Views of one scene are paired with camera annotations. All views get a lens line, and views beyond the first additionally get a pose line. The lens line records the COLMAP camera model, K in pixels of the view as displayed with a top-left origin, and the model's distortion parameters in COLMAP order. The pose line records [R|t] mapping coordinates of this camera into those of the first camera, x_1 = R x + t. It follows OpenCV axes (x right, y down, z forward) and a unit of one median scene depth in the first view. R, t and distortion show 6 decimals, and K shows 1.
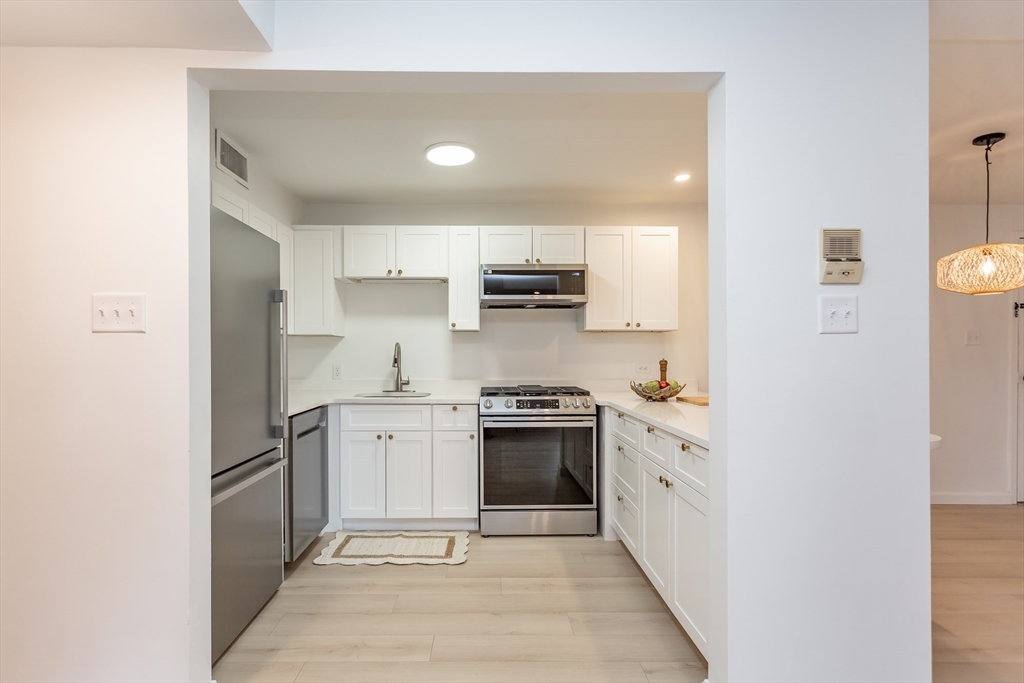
lens RADIAL K [[490.1, 0, 489.4], [0, 490.1, 354.4], [0, 0, 1]] dist [0.000475, 0.000176]
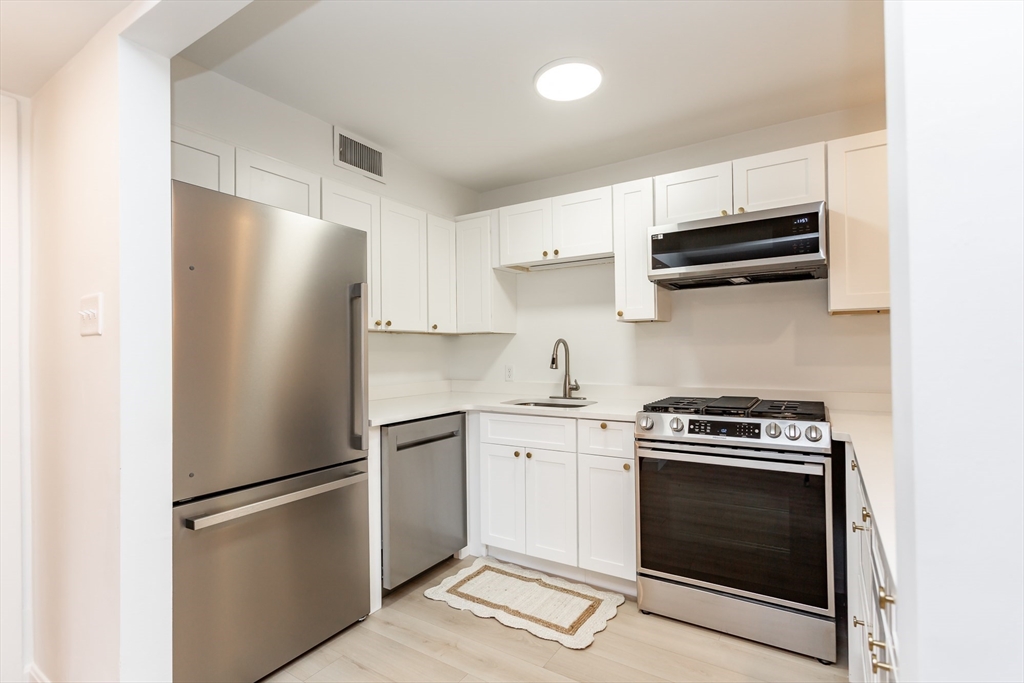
lens RADIAL K [[484.9, 0, 512.0], [0, 484.9, 346.9], [0, 0, 1]] dist [0.001283, 0.000804]
pose [[0.837997, -0.014822, -0.545474, 0.213695], [0.009096, 0.999872, -0.013195, -0.000533], [0.545599, 0.006096, 0.838024, 0.307925]]
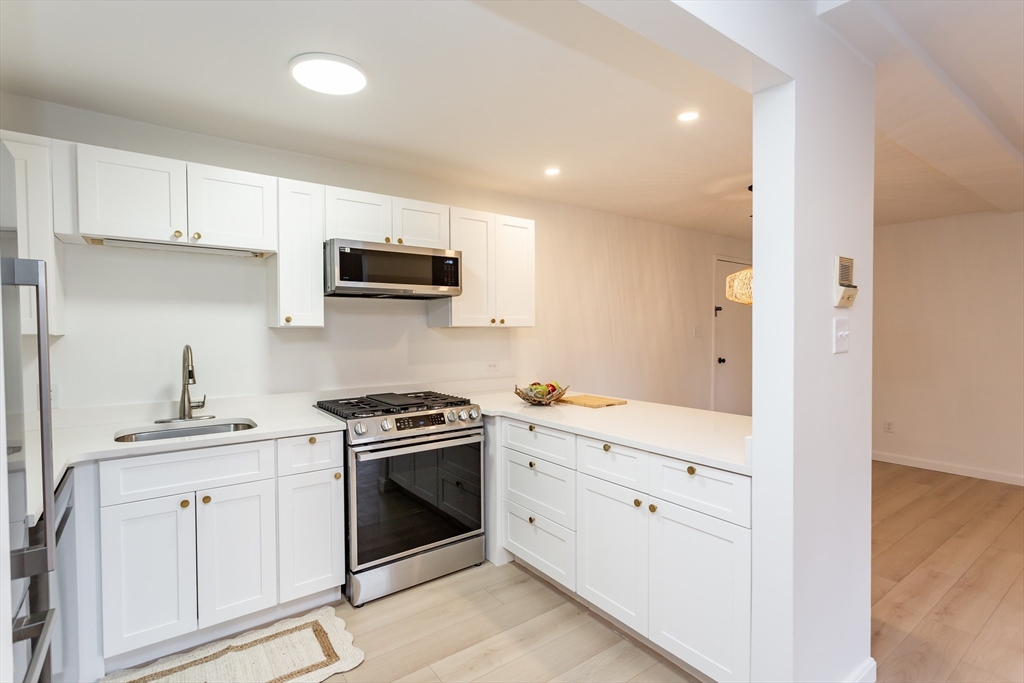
lens RADIAL K [[488.6, 0, 512.0], [0, 488.6, 341.5], [0, 0, 1]] dist [0.003352, 0.001111]
pose [[0.811853, -0.015827, 0.583648, -0.244378], [0.005132, 0.999787, 0.019972, -0.044580], [-0.583840, -0.013220, 0.811761, 0.260435]]
